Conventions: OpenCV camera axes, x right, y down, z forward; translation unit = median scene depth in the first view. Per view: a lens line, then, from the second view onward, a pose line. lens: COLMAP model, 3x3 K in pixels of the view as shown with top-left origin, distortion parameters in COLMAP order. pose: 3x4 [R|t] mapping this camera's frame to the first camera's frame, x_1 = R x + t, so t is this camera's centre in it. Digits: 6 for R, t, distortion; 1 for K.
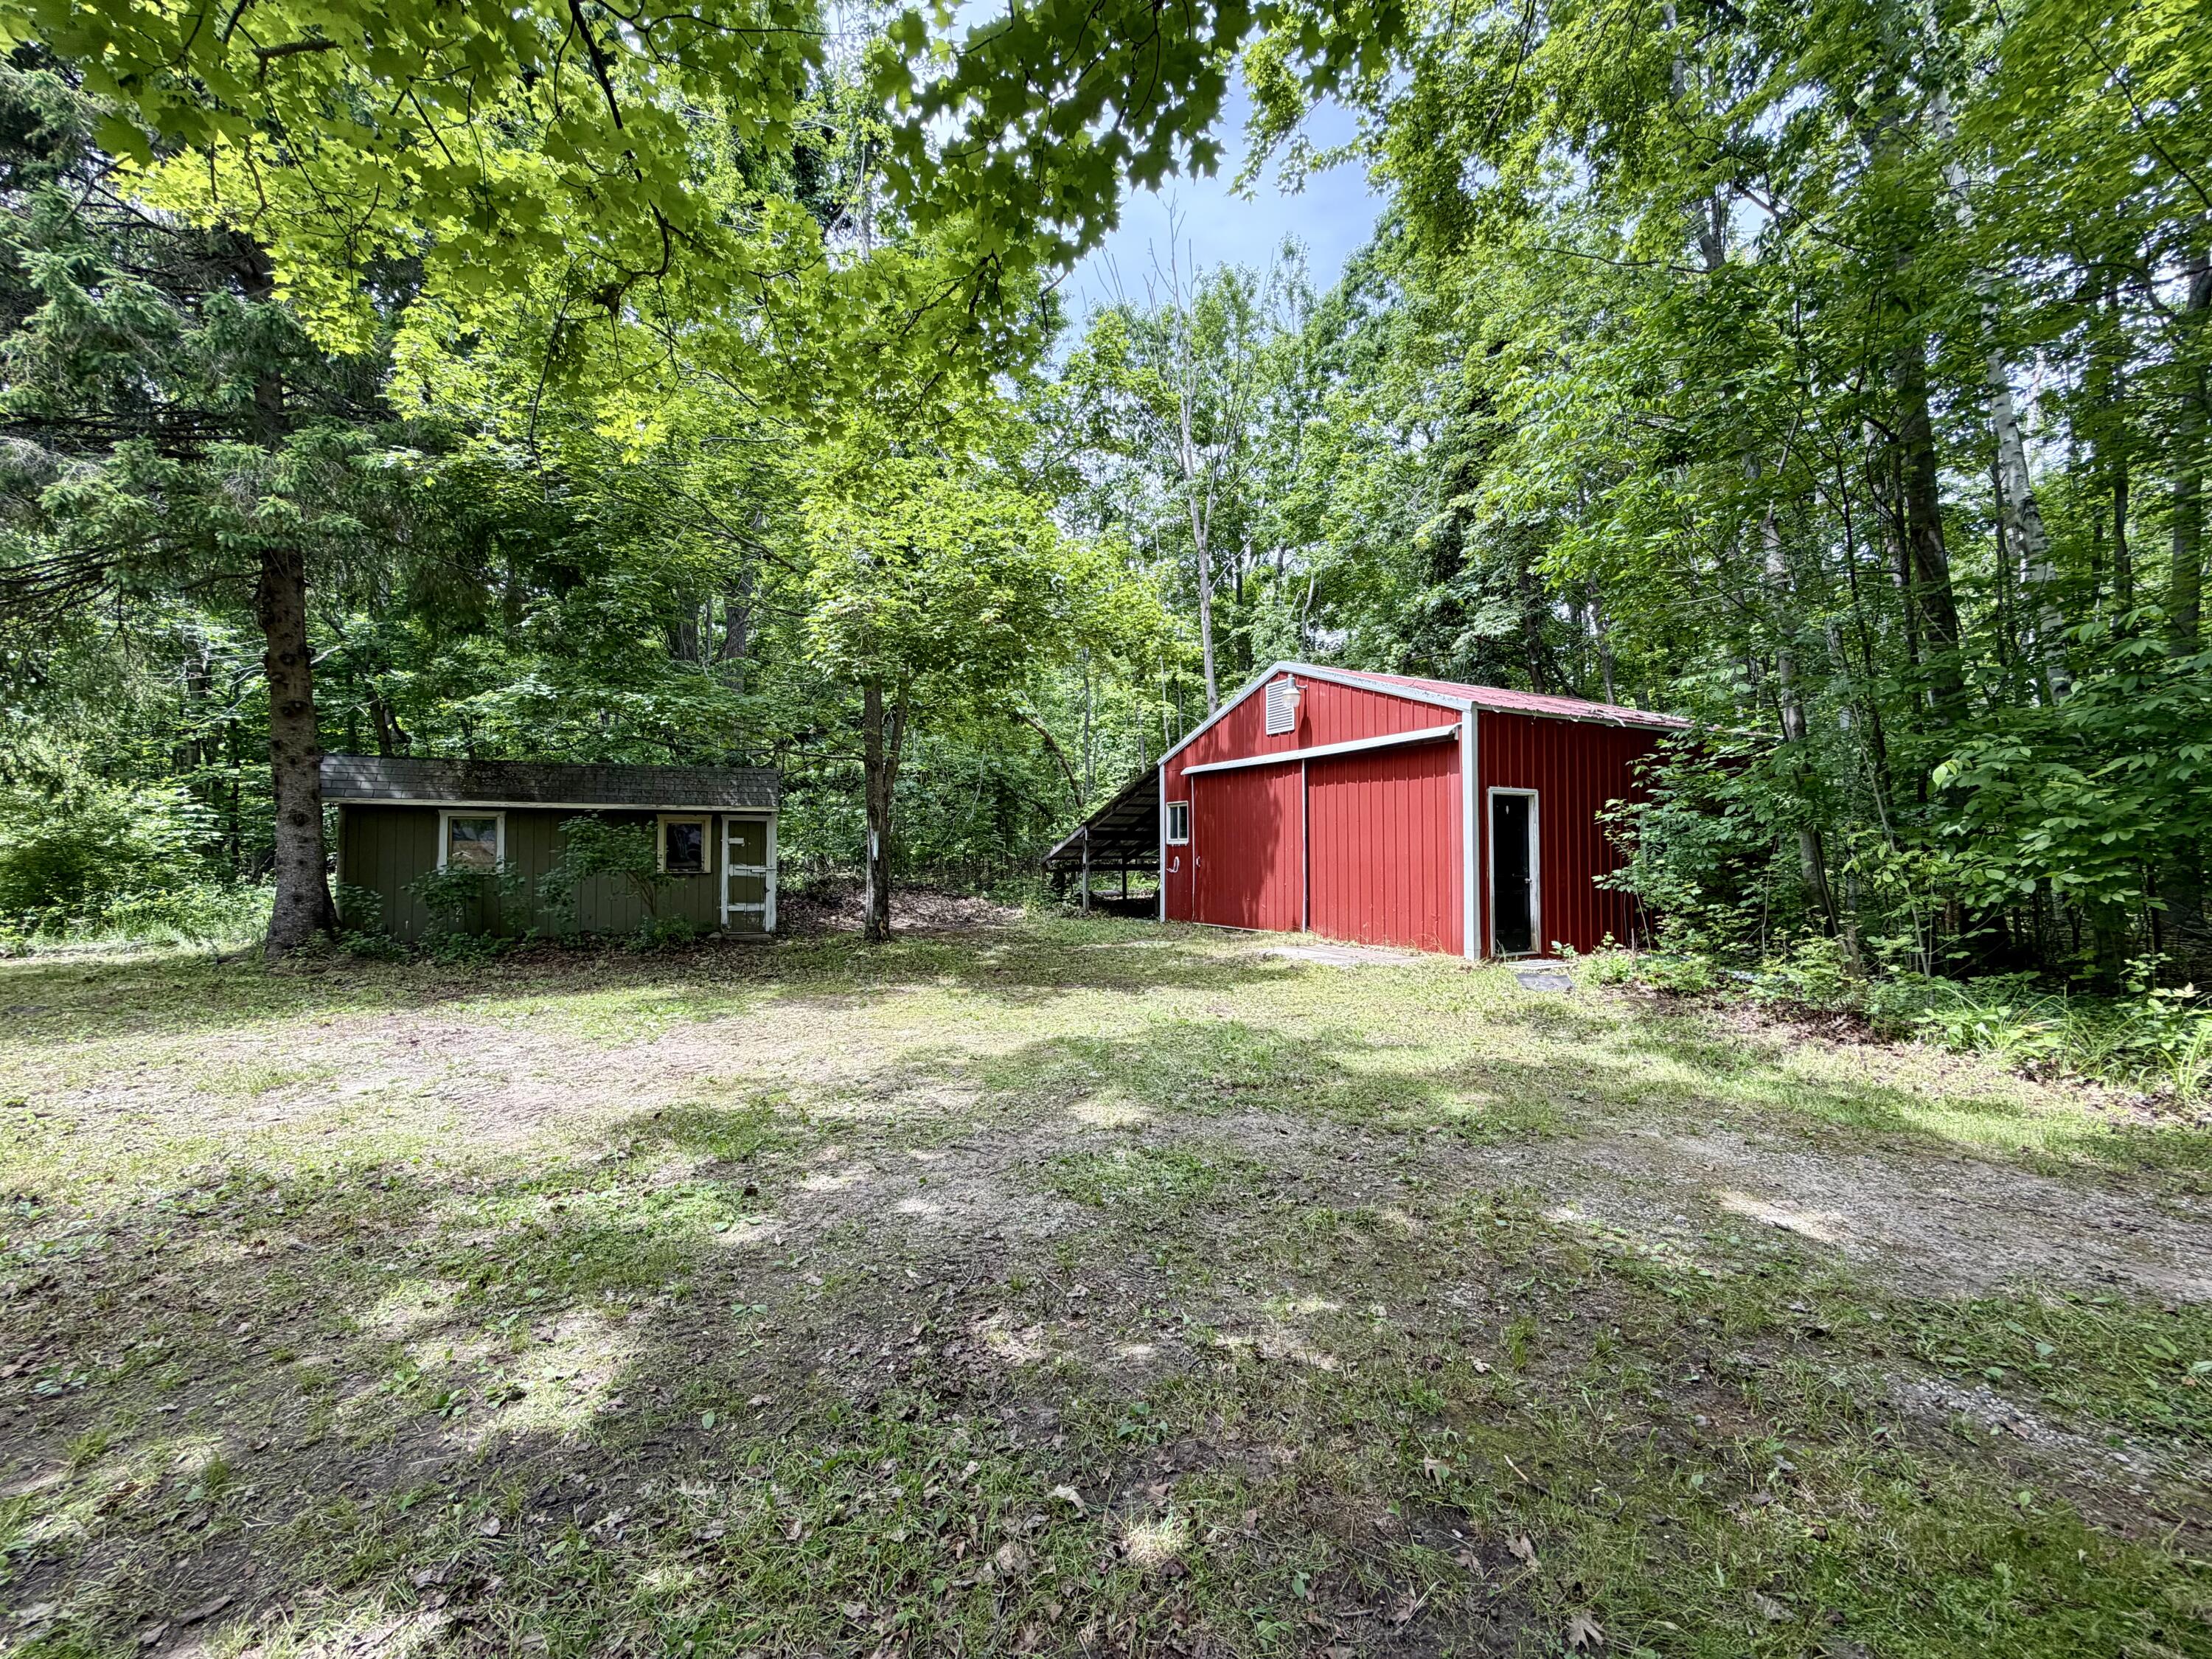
lens RADIAL K [[894.0, 0, 1096.5], [0, 894.0, 827.6], [0, 0, 1]] dist [-0.008511, -0.000094]
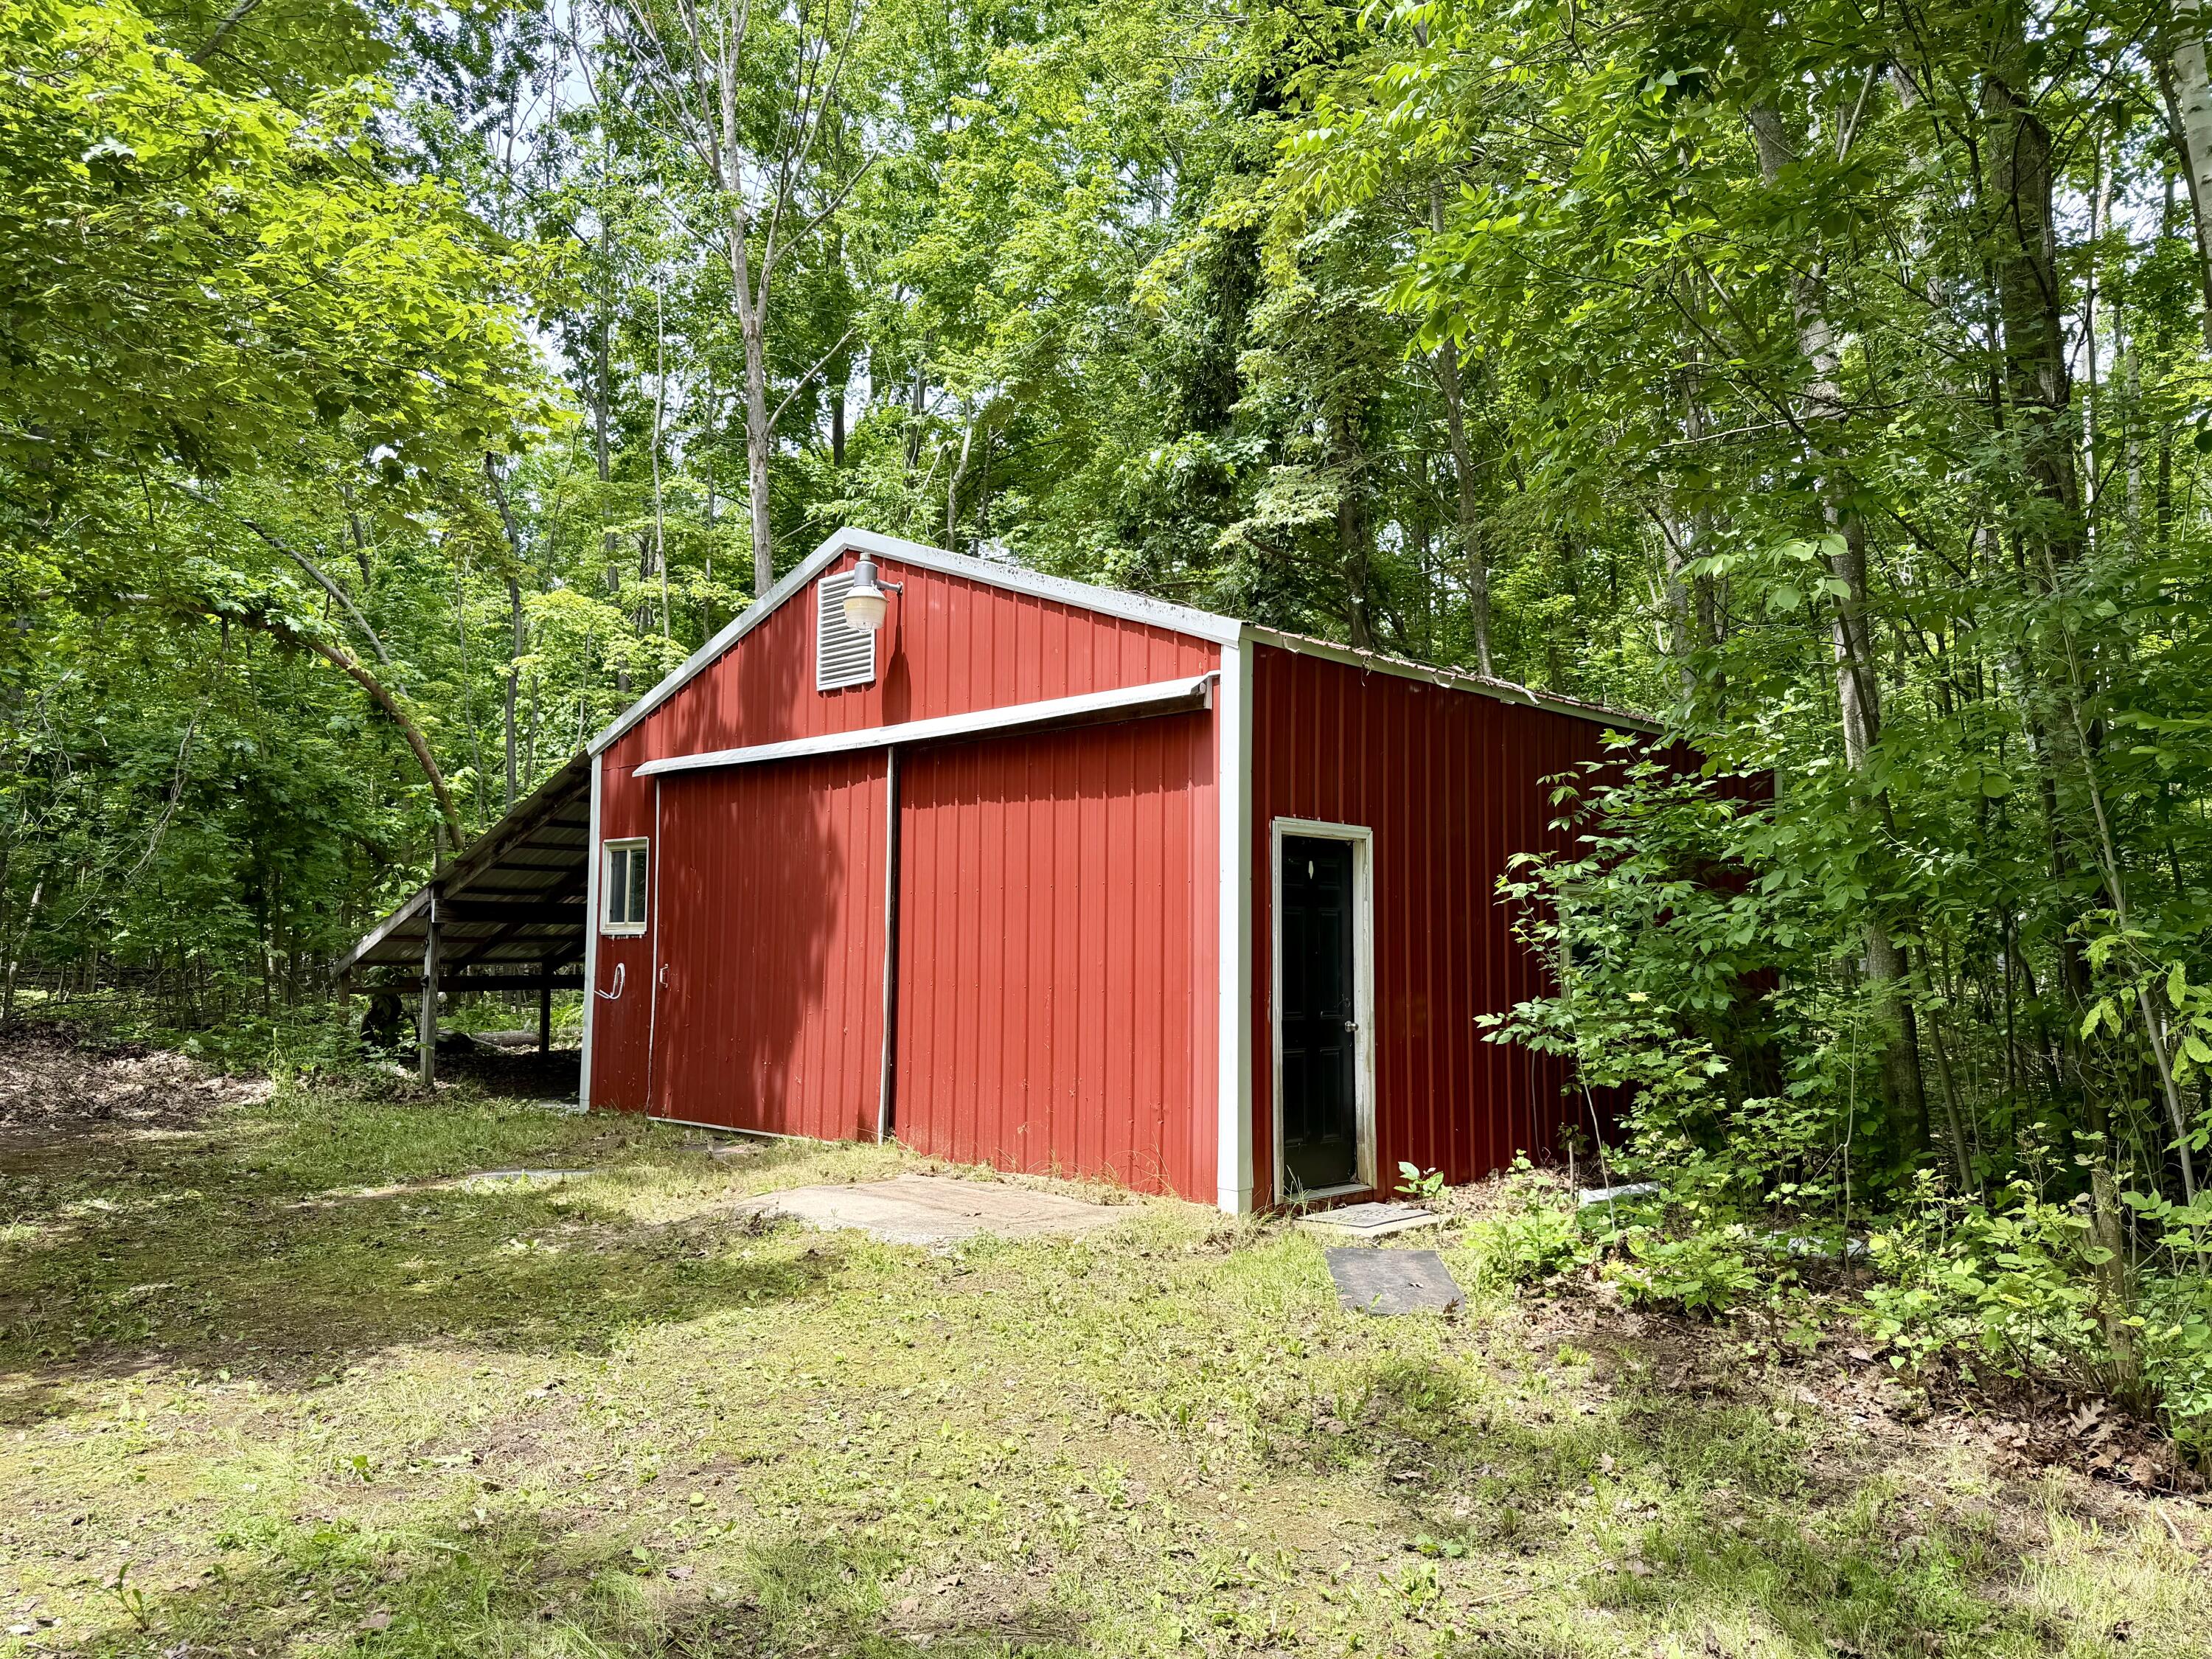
lens RADIAL K [[1576.6, 0, 1106.0], [0, 1576.6, 829.5], [0, 0, 1]] dist [0.058353, -0.001383]
pose [[0.952851, 0.031352, 0.301814, 0.099127], [-0.017979, 0.998734, -0.046985, -0.000959], [-0.302905, 0.039343, 0.952208, 0.224261]]
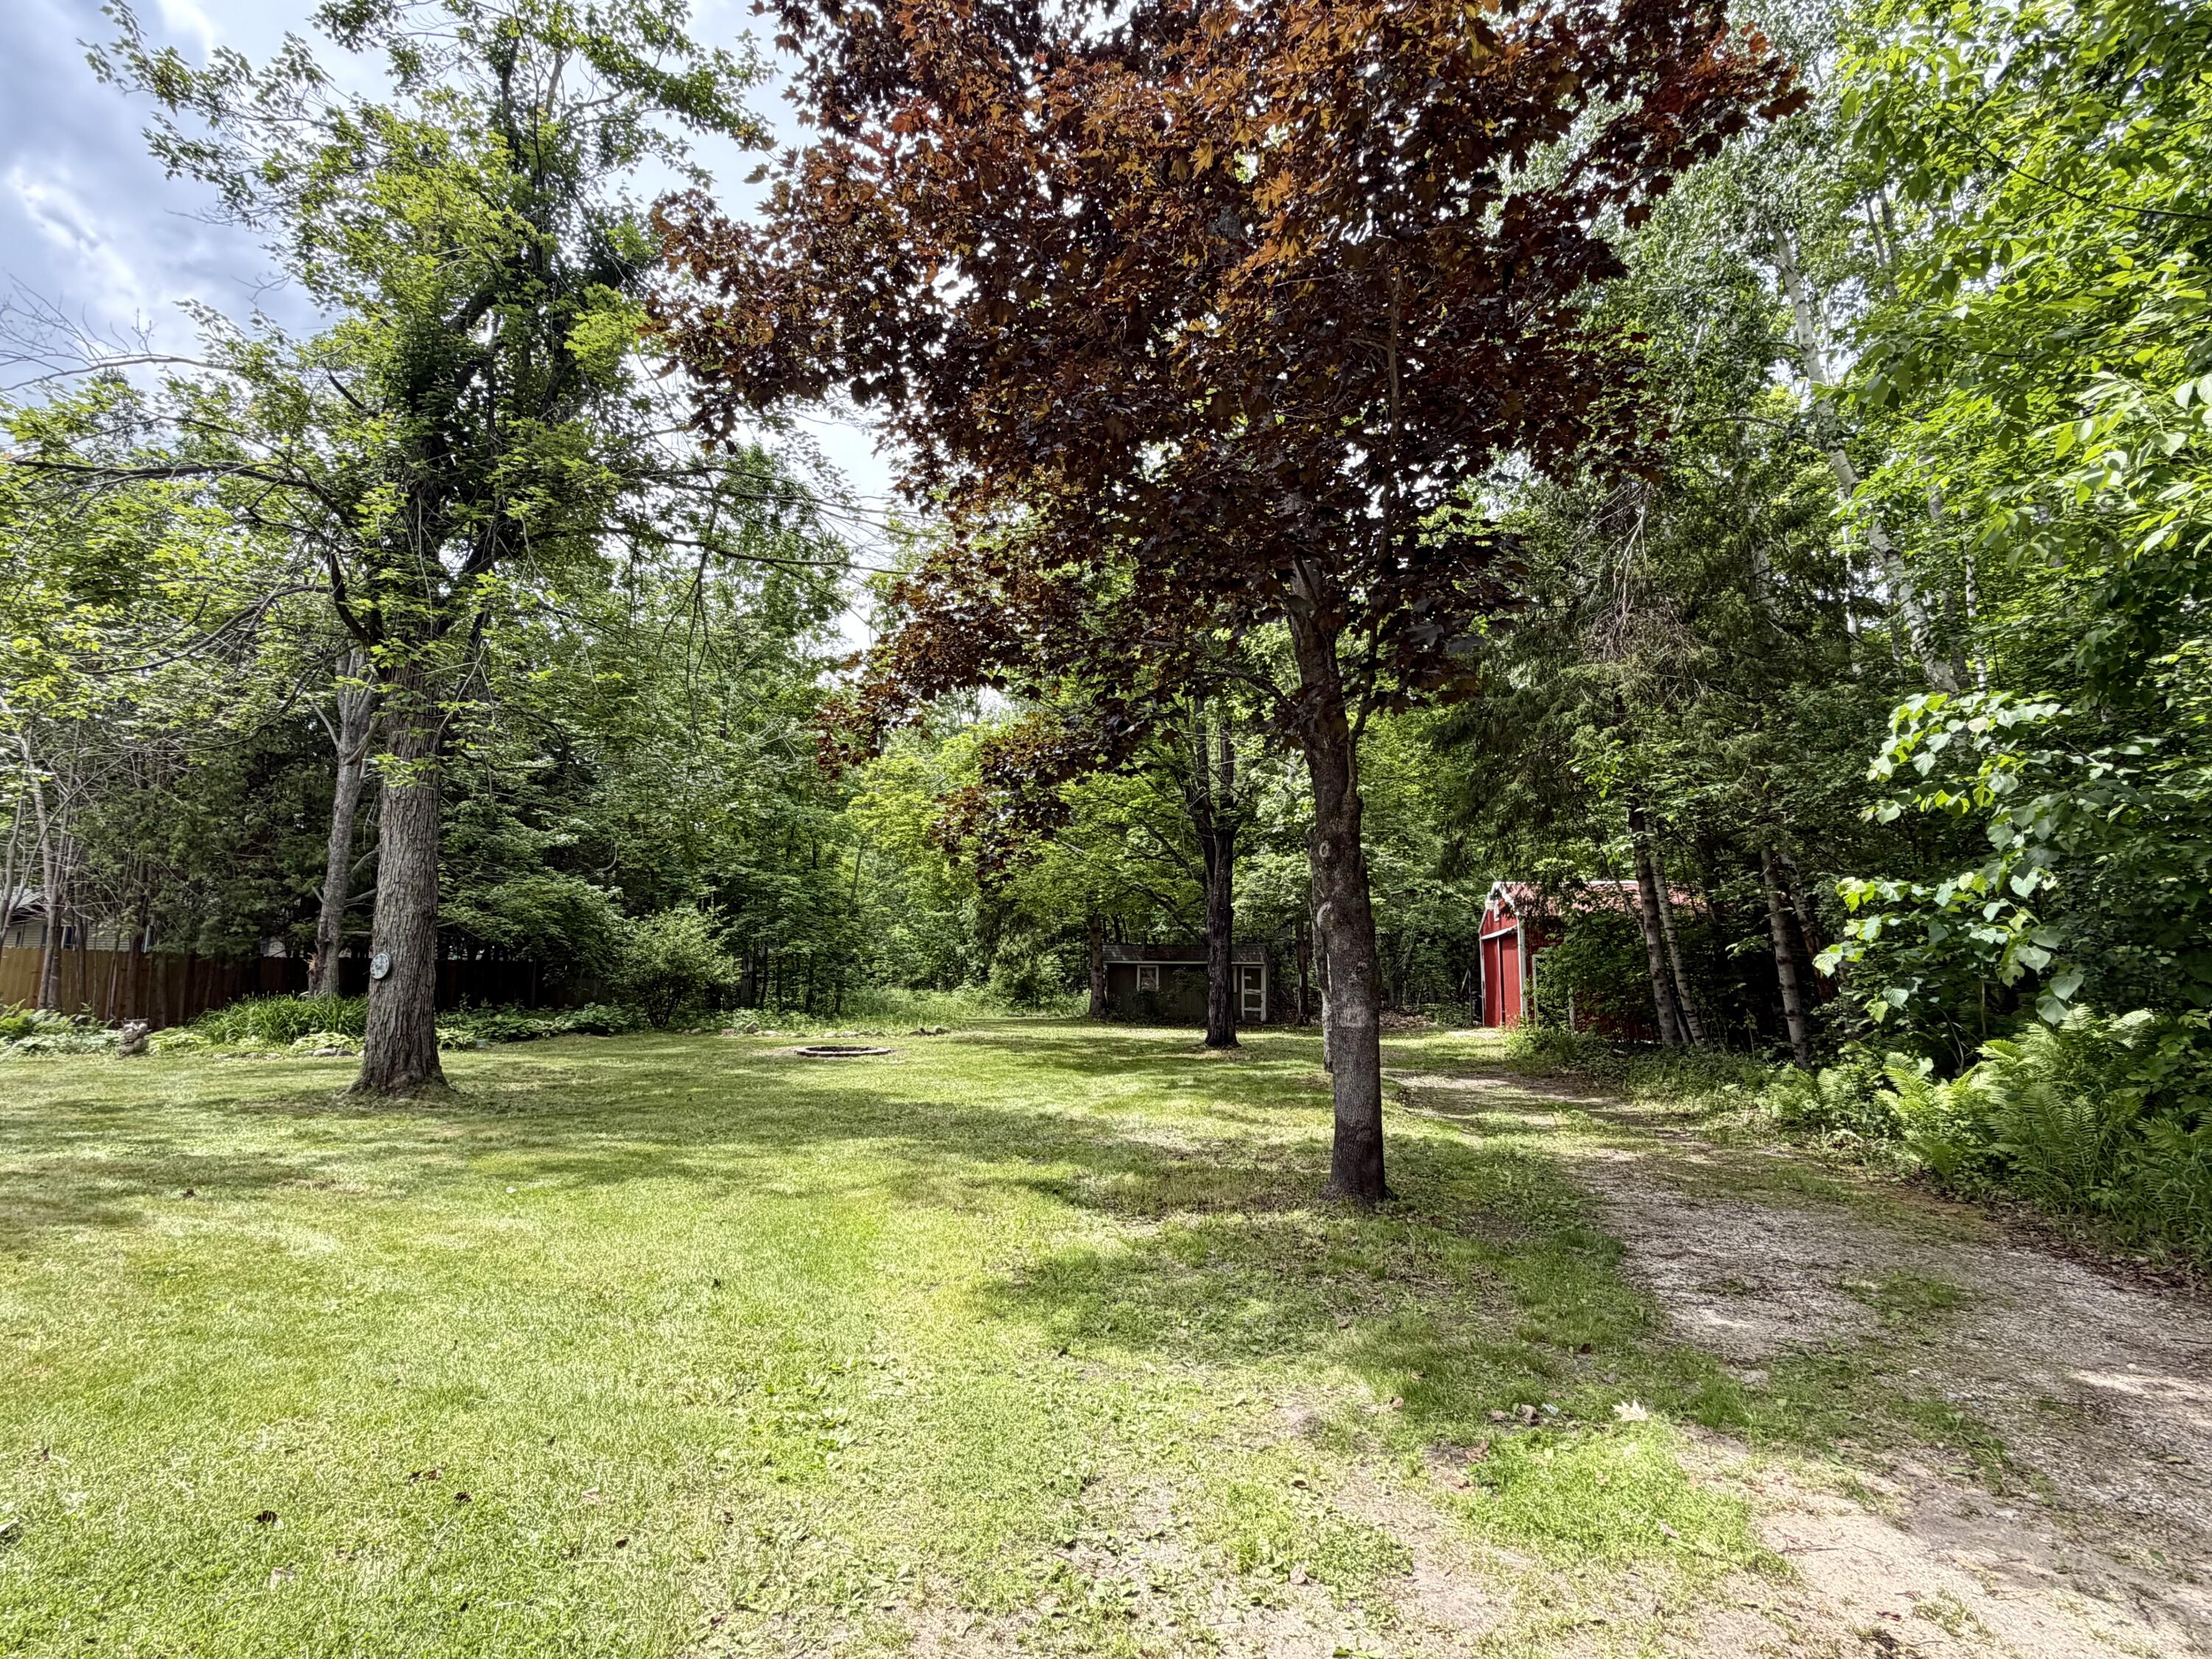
lens RADIAL K [[1102.7, 0, 1113.6], [0, 1102.7, 822.5], [0, 0, 1]] dist [-0.000406, -0.000295]
pose [[0.786771, -0.080579, -0.611963, 1.055570], [0.005992, 0.992393, -0.122968, -0.033724], [0.617216, 0.093081, 0.781269, -1.388709]]
